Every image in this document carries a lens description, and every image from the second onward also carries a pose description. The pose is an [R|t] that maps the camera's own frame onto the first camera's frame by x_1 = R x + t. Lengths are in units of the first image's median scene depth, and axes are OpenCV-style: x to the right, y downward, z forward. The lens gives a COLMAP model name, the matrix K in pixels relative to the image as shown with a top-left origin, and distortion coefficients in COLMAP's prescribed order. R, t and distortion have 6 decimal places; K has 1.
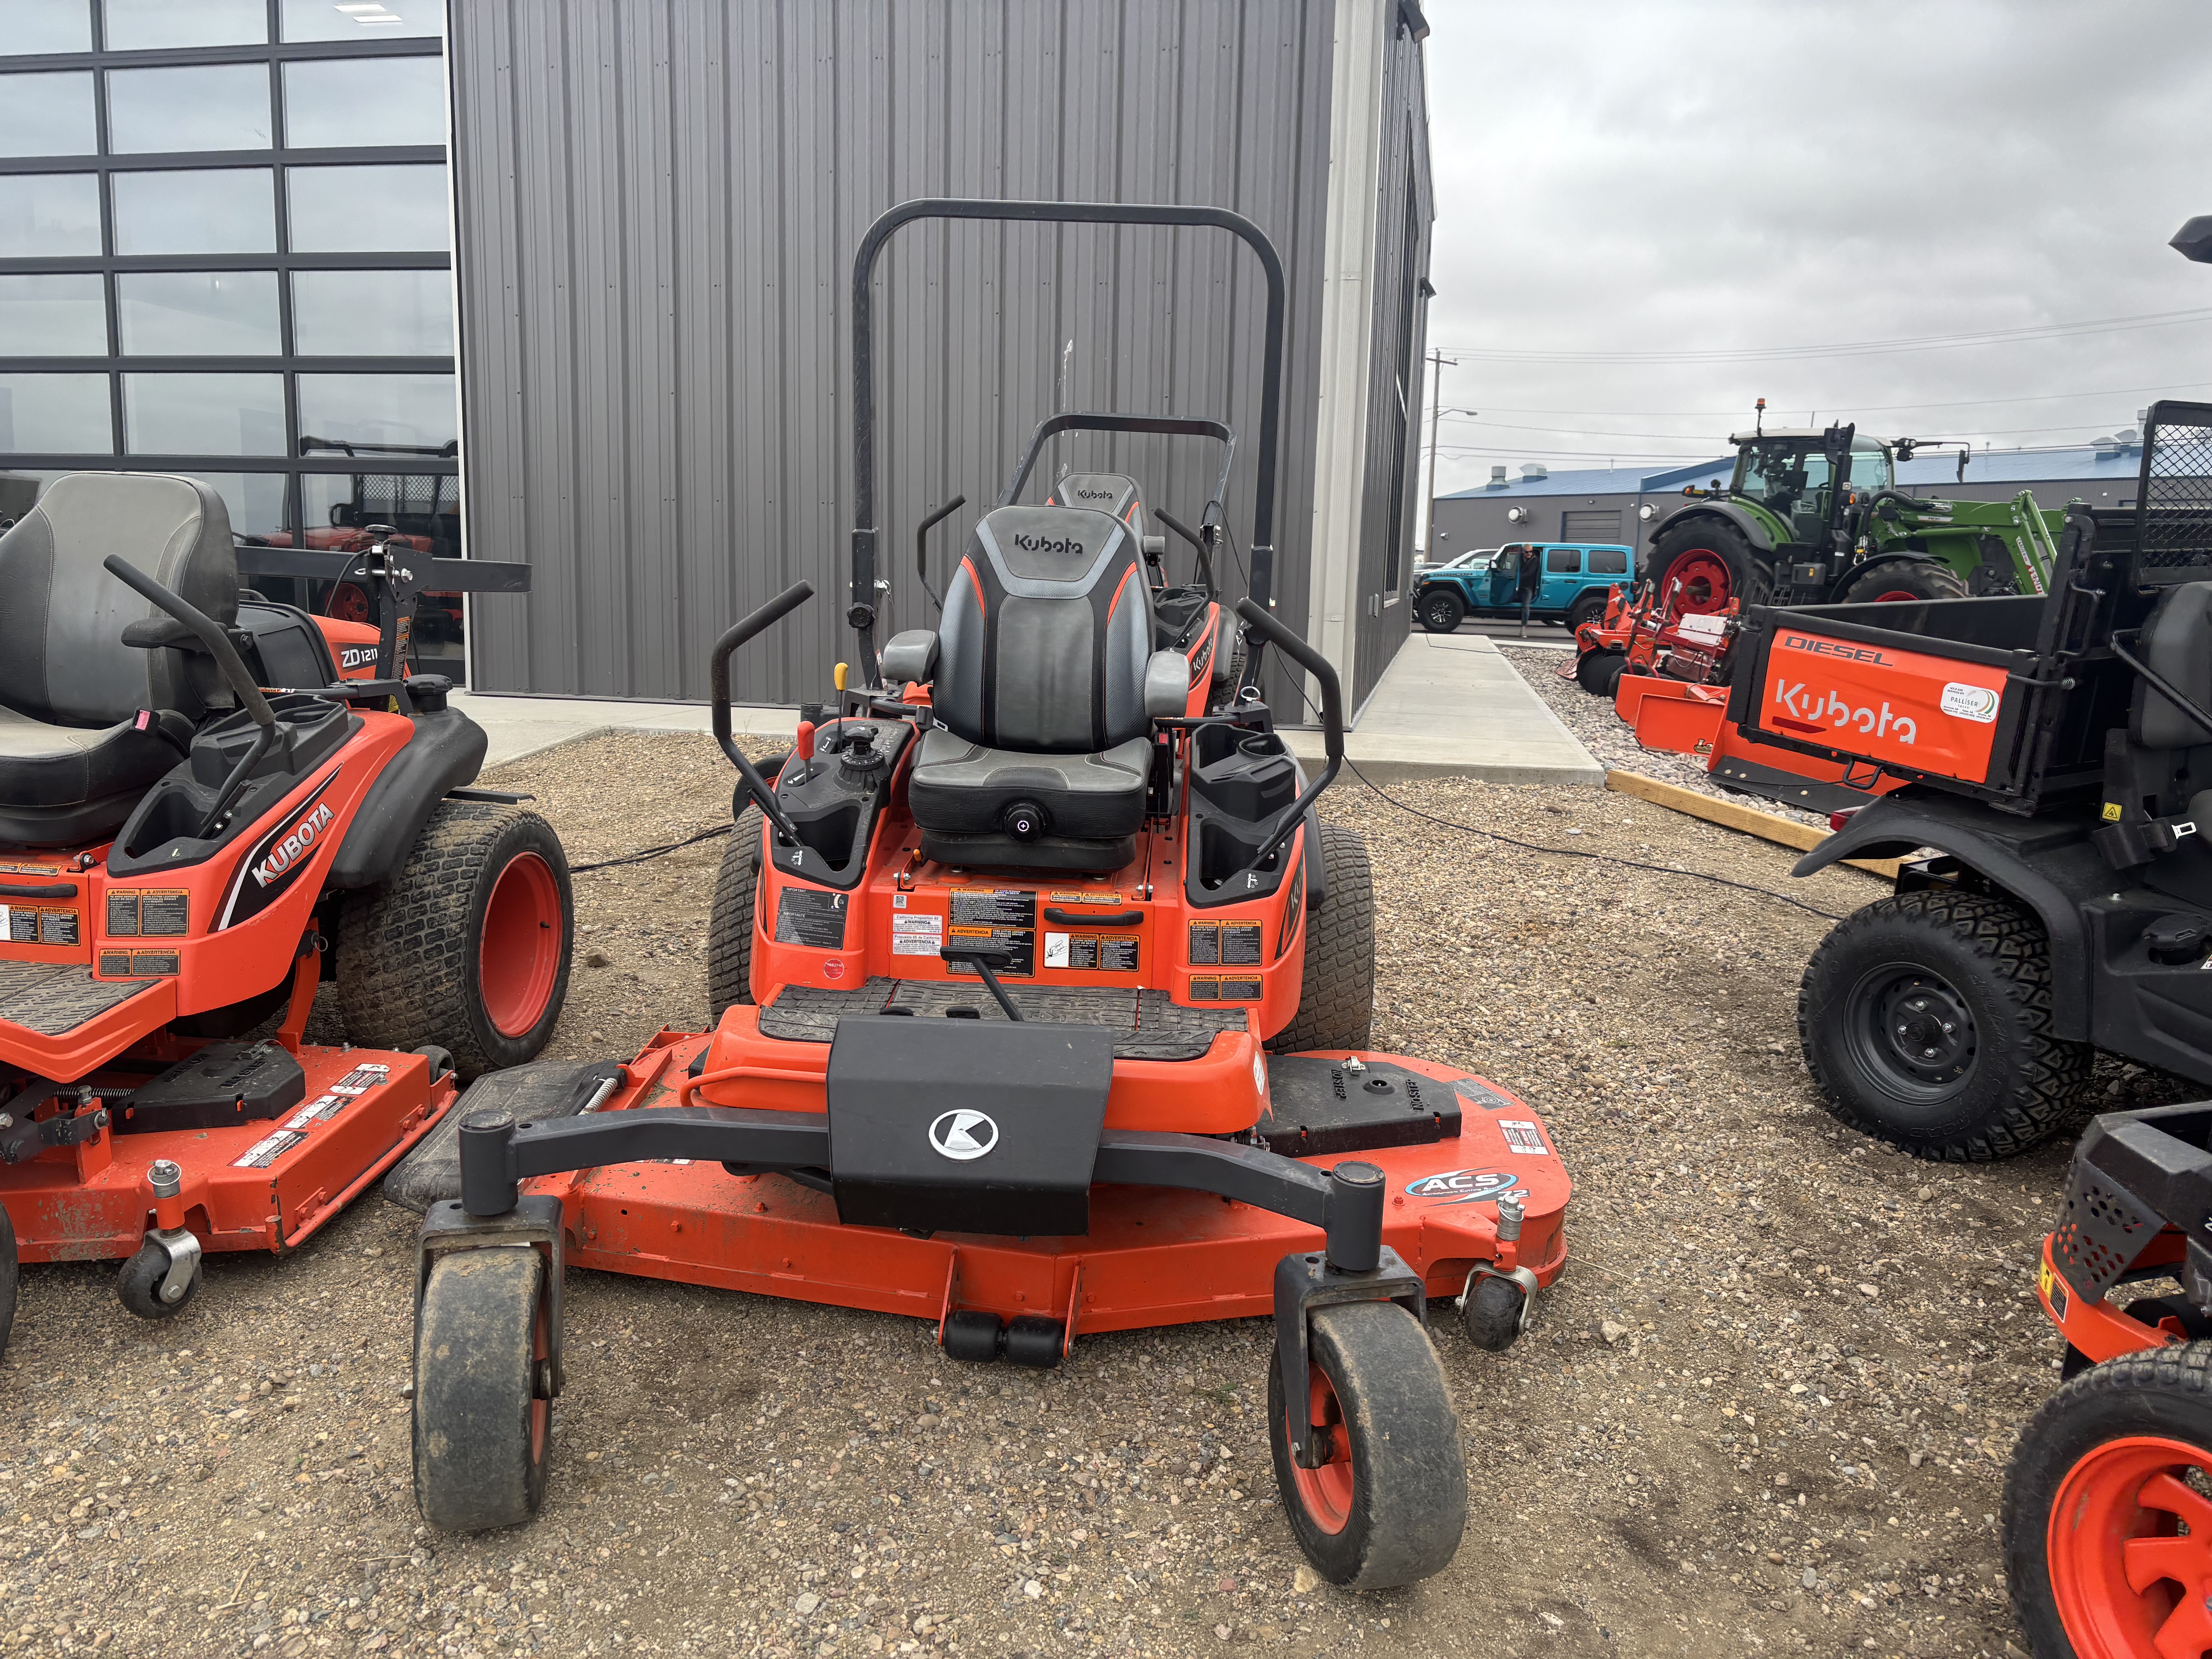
lens RADIAL K [[1730.5, 0, 1135.8], [0, 1730.5, 829.4], [0, 0, 1]] dist [0.008895, -0.005007]
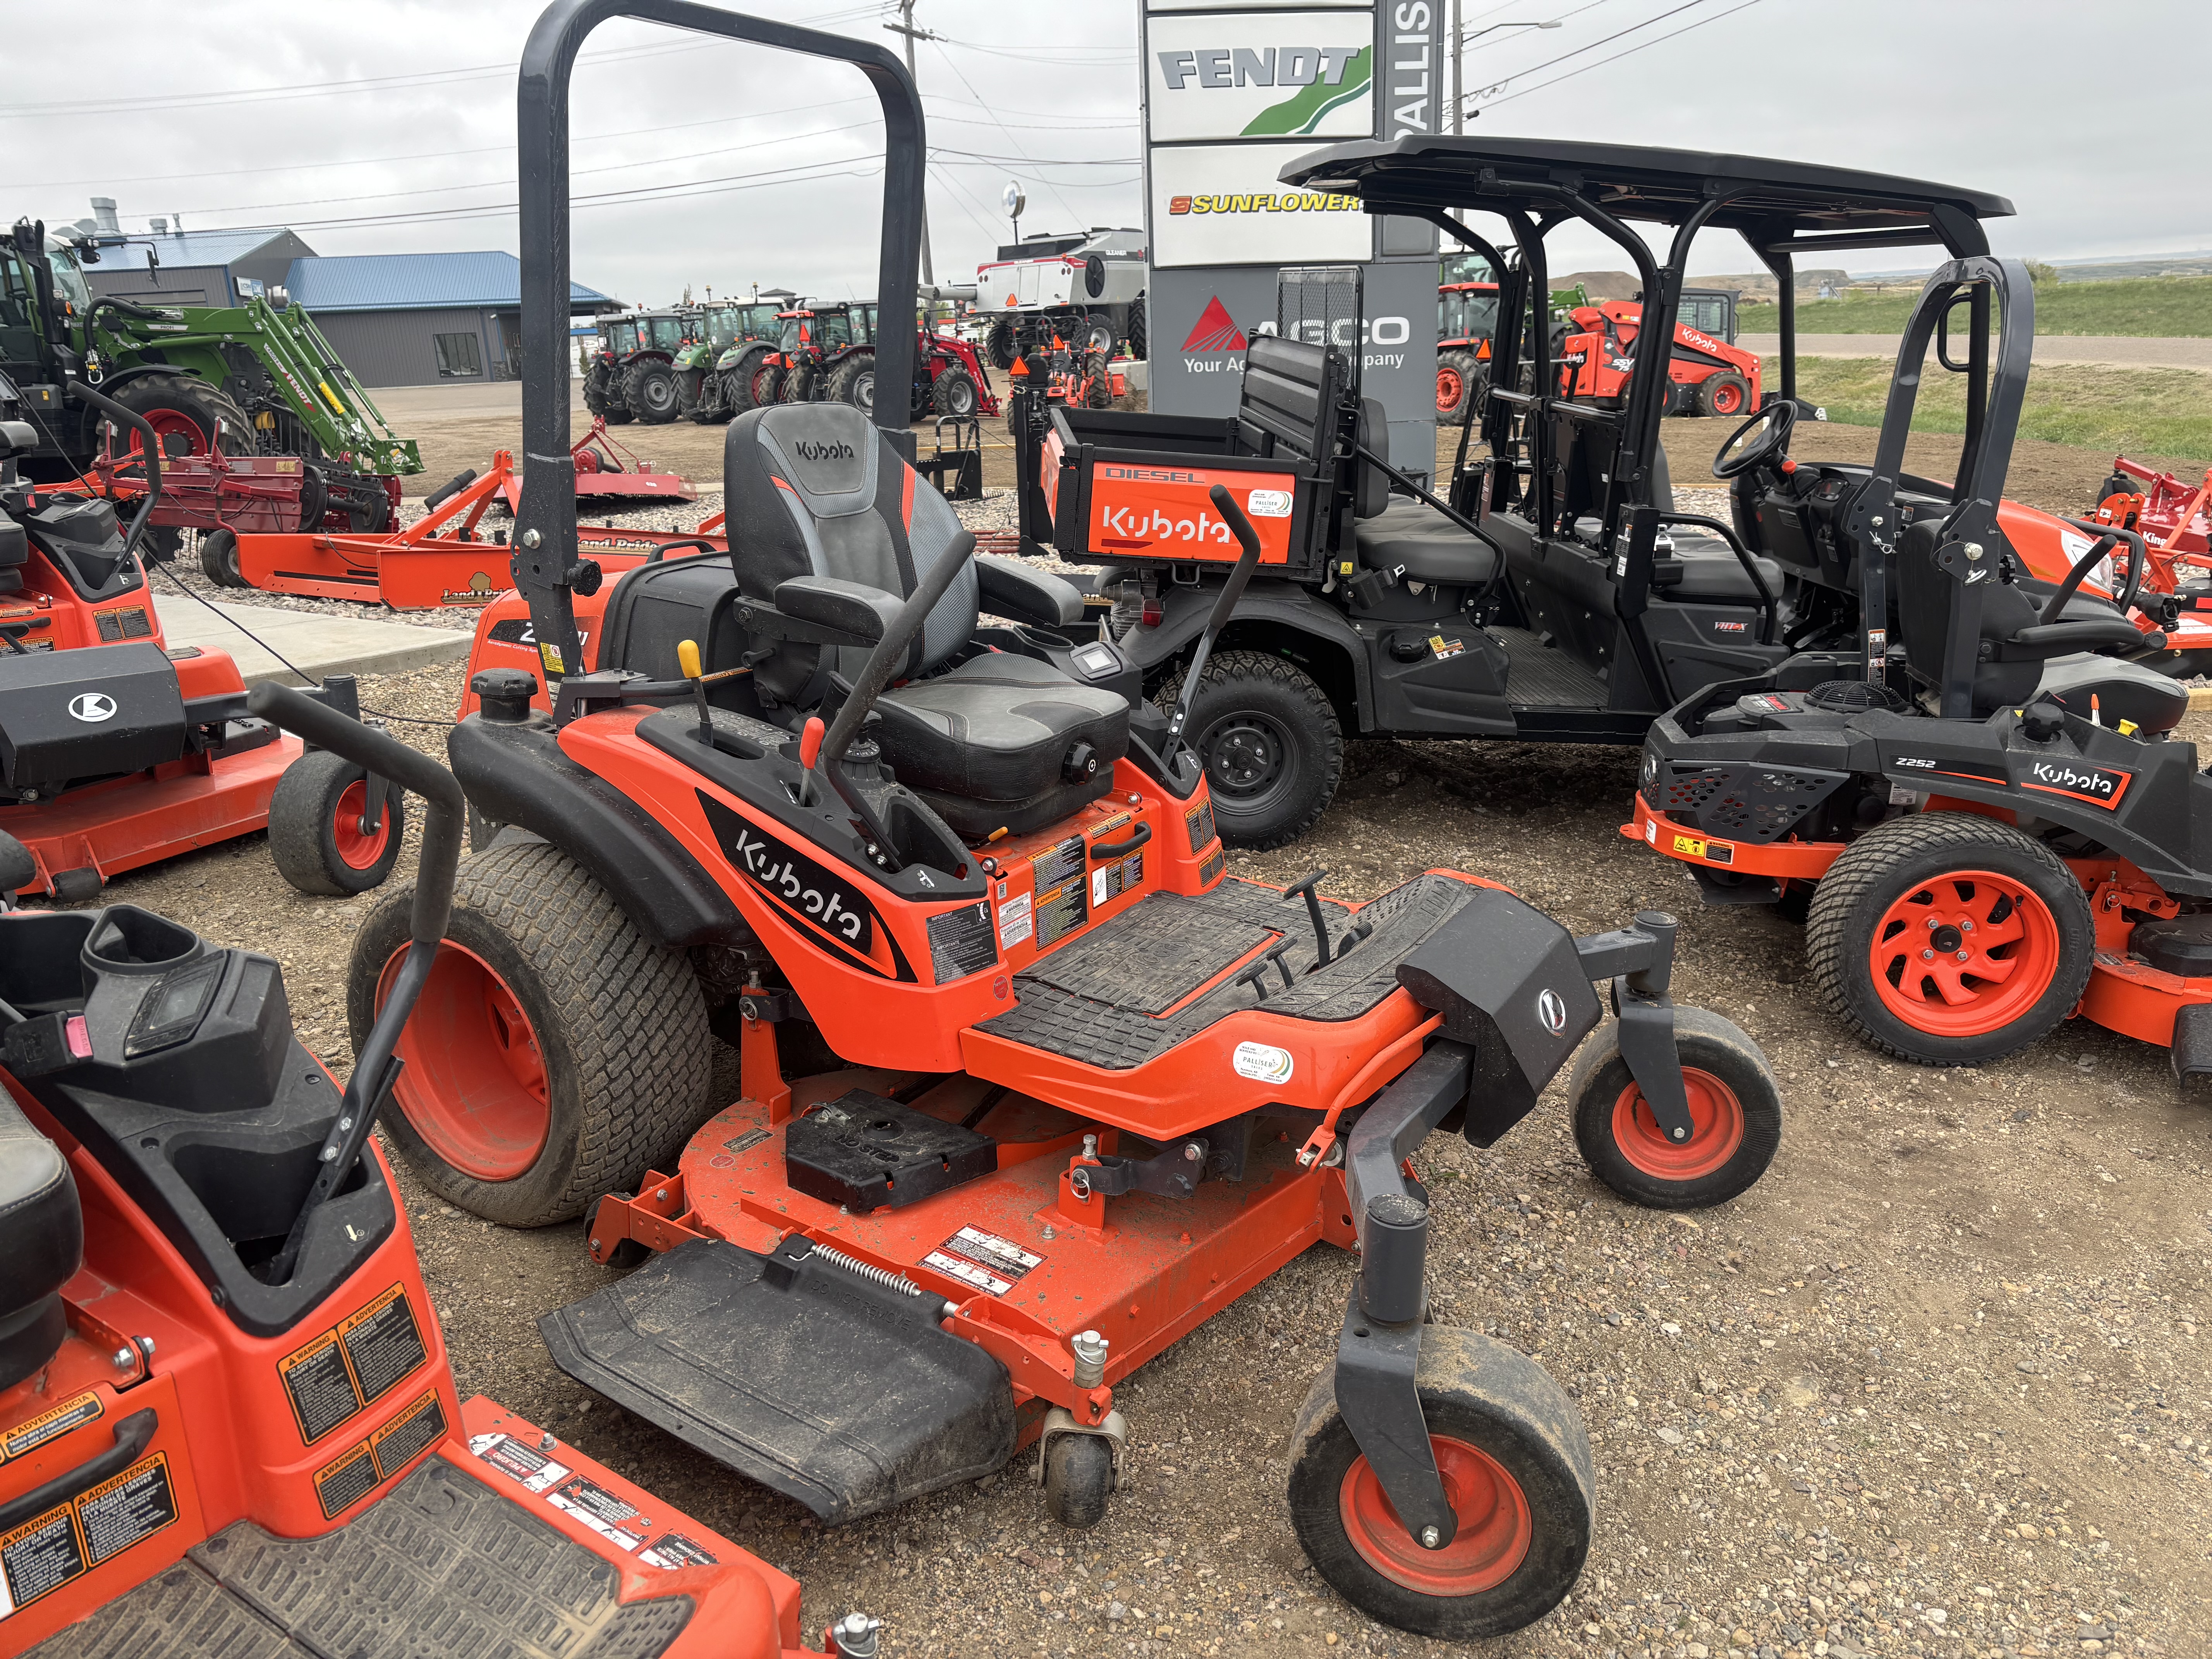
lens RADIAL K [[1730.5, 0, 1135.8], [0, 1730.5, 829.4], [0, 0, 1]] dist [0.008895, -0.005007]
pose [[0.452331, -0.288509, 0.843895, -0.687166], [0.187020, 0.955876, 0.226550, -0.142273], [-0.872021, 0.055350, 0.486329, 0.431689]]
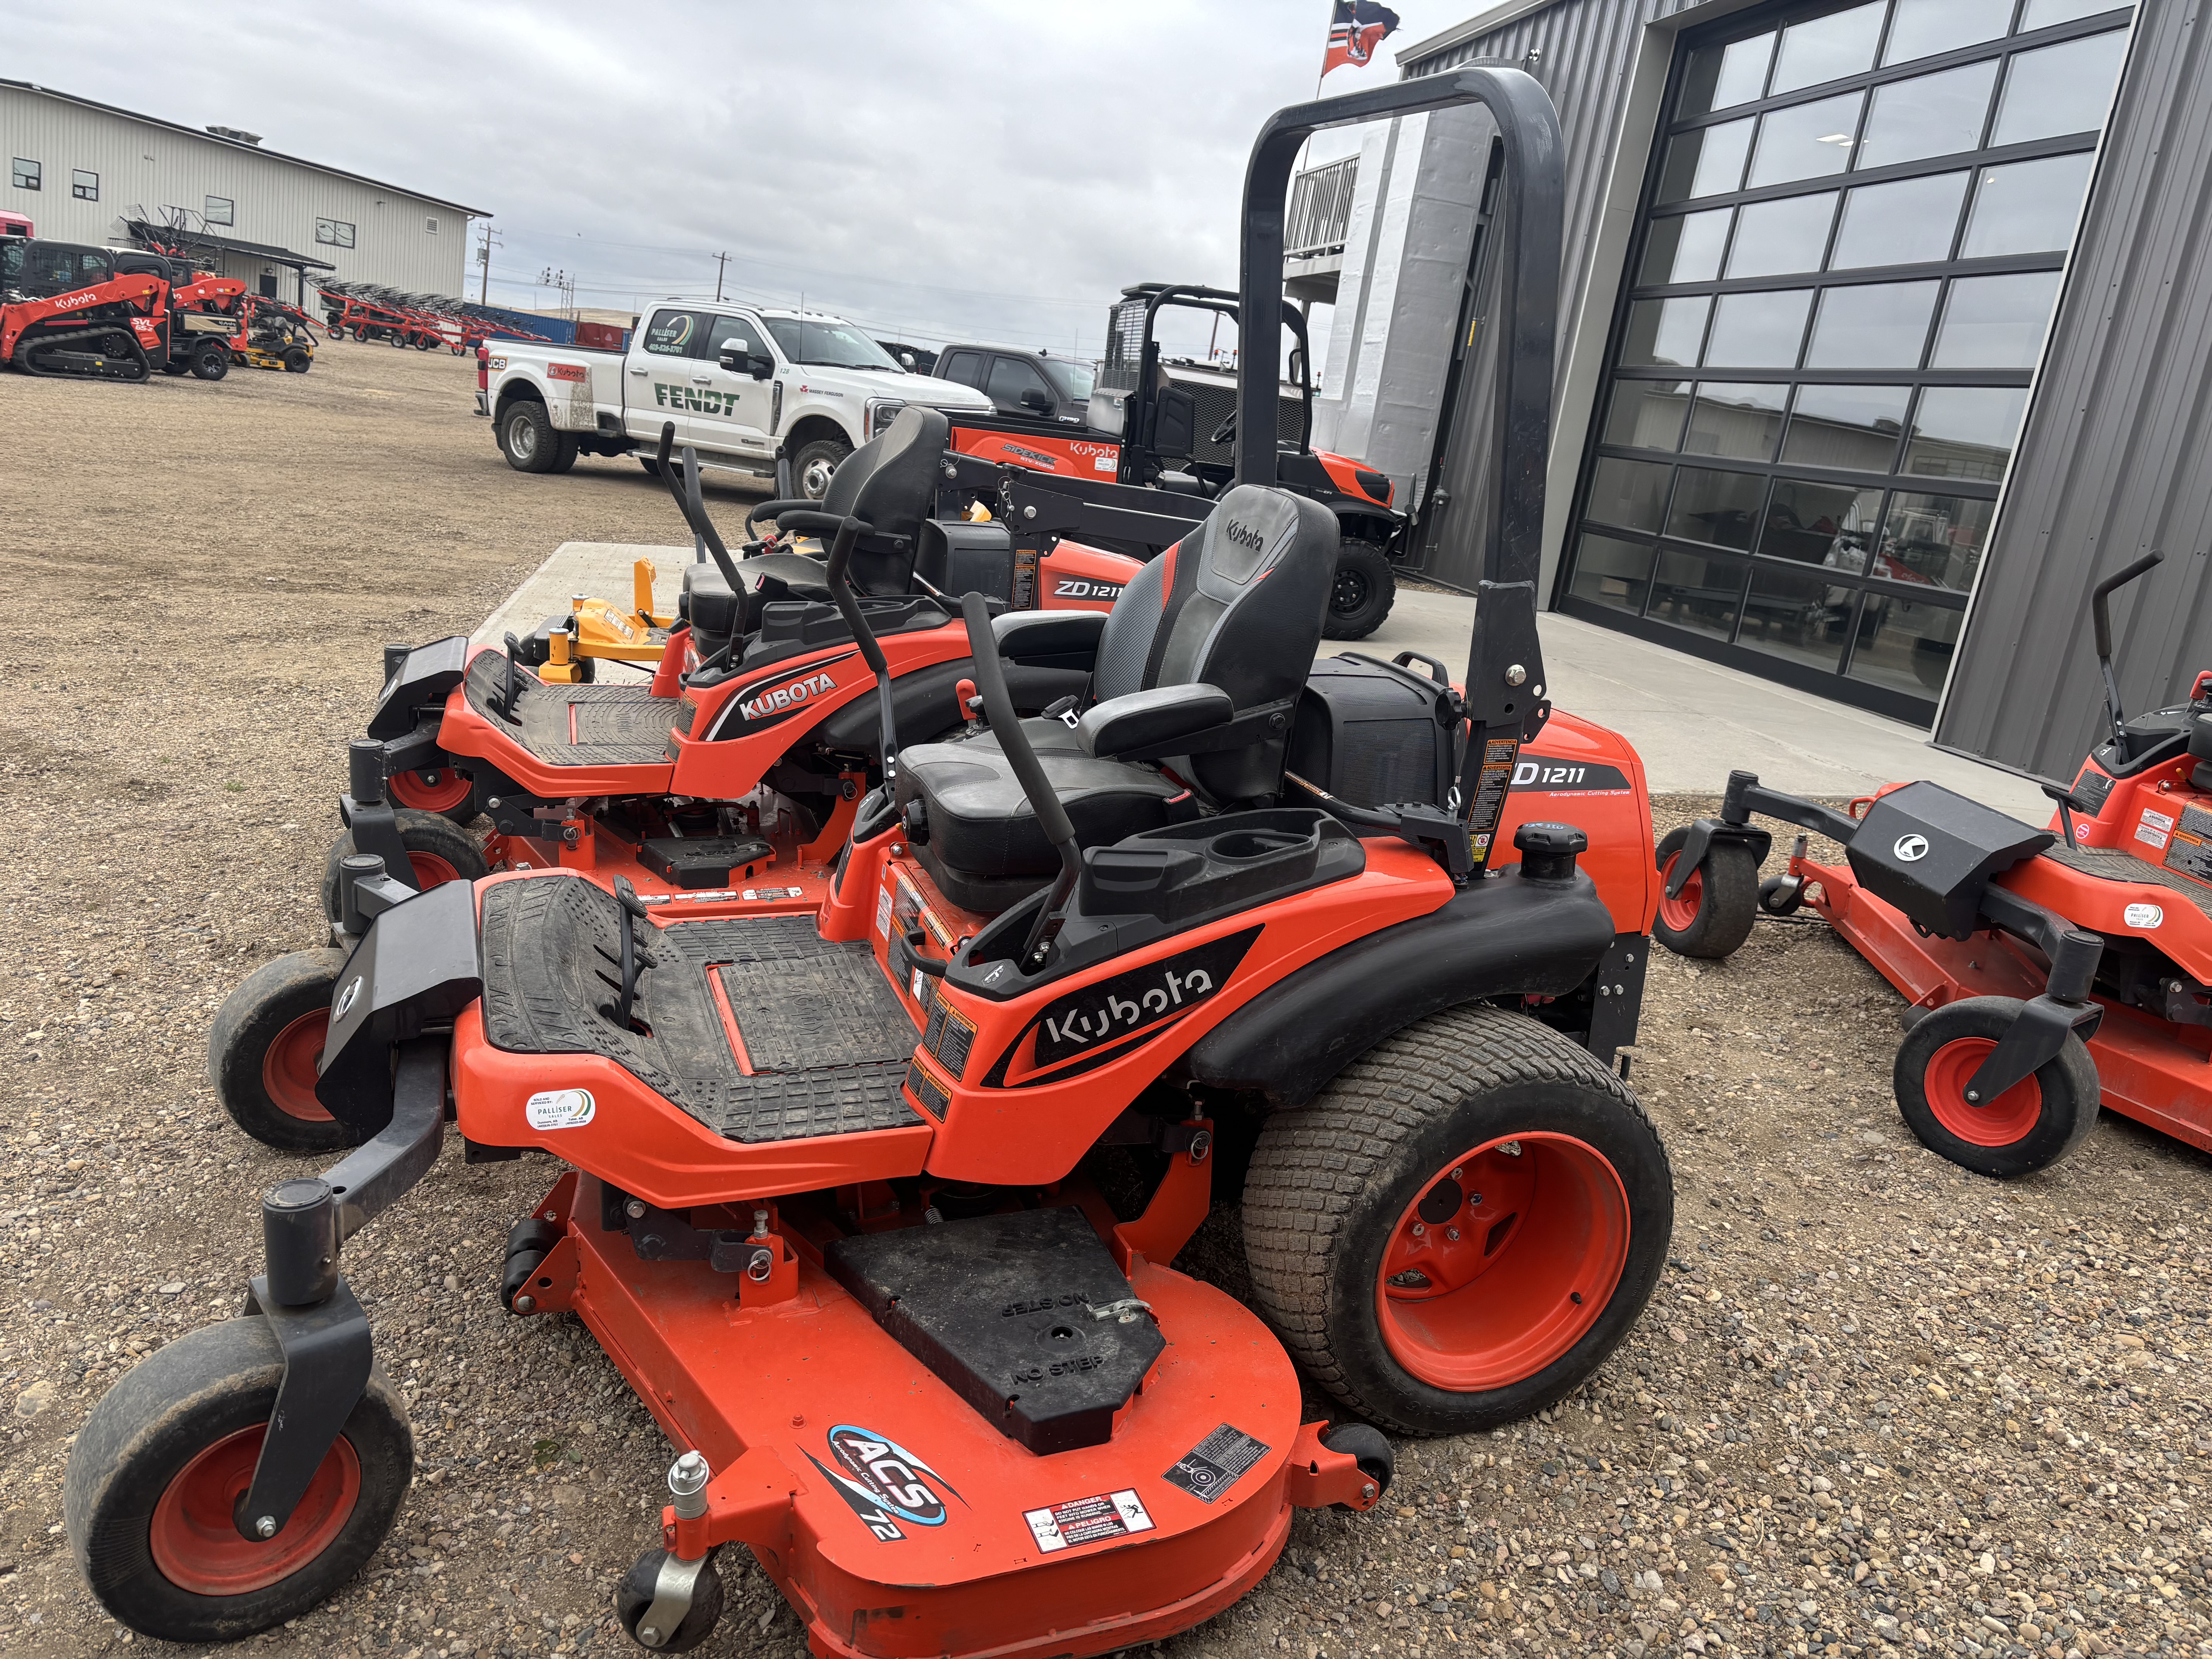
lens RADIAL K [[1730.5, 0, 1135.8], [0, 1730.5, 829.4], [0, 0, 1]] dist [0.008895, -0.005007]
pose [[0.369307, 0.261469, -0.891766, 0.633254], [-0.282825, 0.945706, 0.160157, -0.146373], [0.885224, 0.193067, 0.423206, 0.604238]]
